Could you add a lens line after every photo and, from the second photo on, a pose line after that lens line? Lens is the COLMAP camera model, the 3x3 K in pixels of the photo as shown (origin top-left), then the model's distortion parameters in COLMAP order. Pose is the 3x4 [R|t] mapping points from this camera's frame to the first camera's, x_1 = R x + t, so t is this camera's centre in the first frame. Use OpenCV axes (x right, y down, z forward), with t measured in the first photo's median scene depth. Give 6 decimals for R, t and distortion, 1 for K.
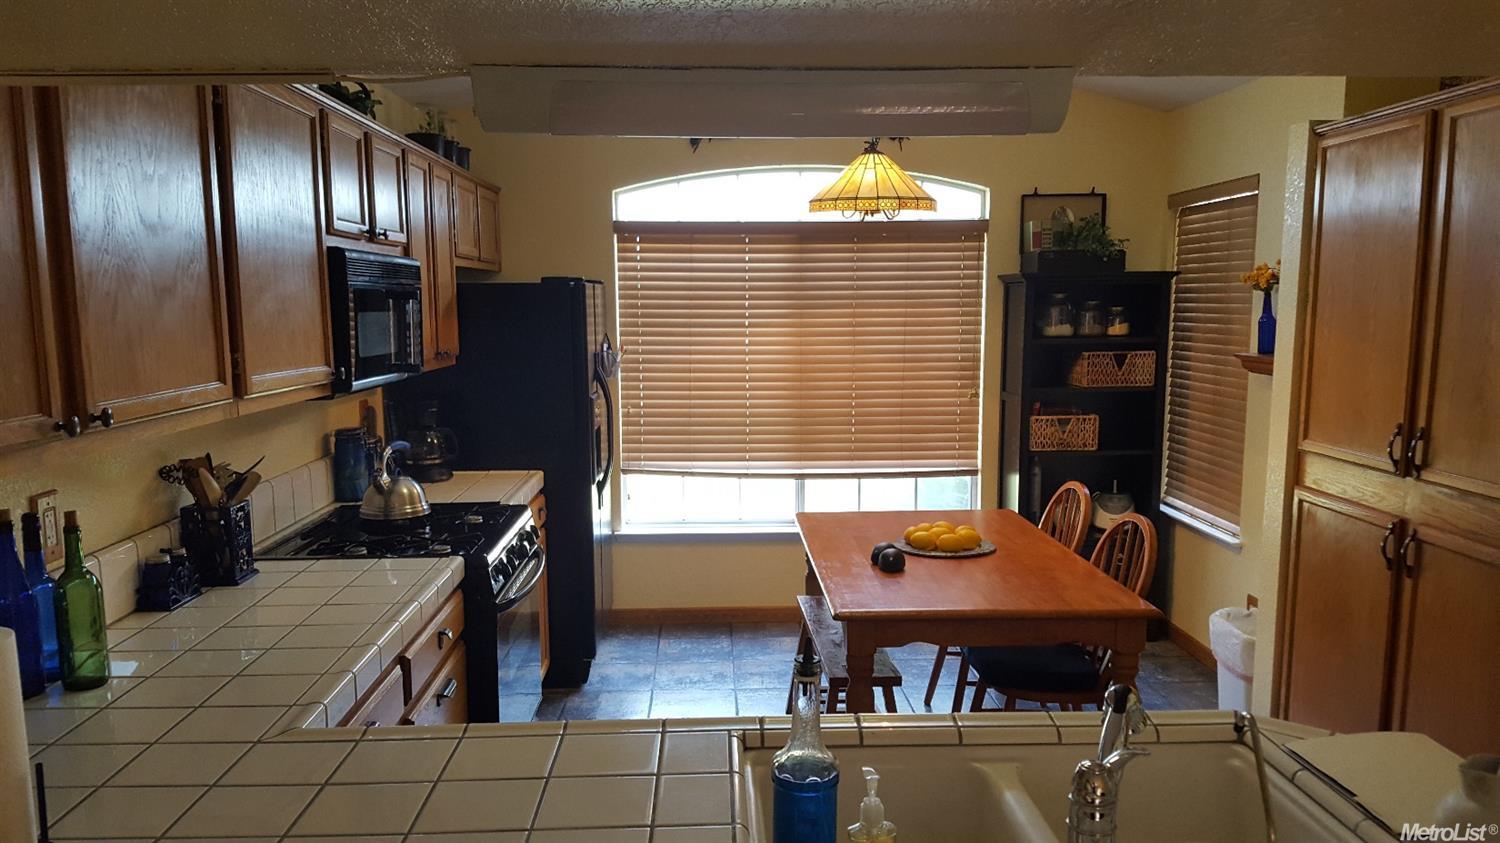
lens RADIAL K [[1102.2, 0, 762.6], [0, 1102.2, 433.4], [0, 0, 1]] dist [0.120094, -0.201704]
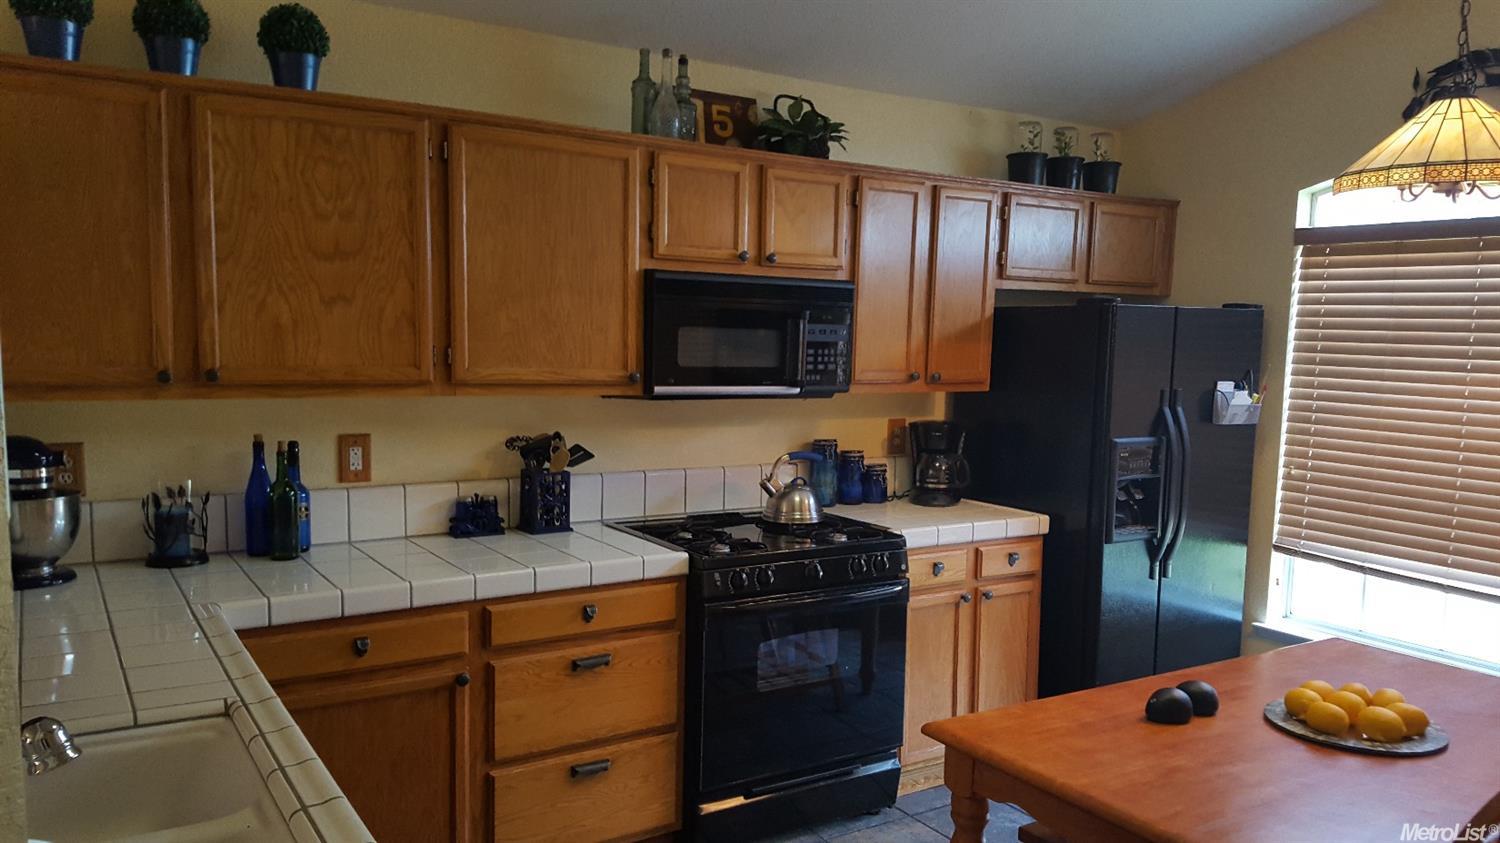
lens RADIAL K [[1102.2, 0, 762.6], [0, 1102.2, 433.4], [0, 0, 1]] dist [0.120094, -0.201704]
pose [[0.512765, 0.090869, -0.853707, 0.361221], [-0.127526, 0.991413, 0.028931, -0.023168], [0.849005, 0.094035, 0.519950, 0.281356]]
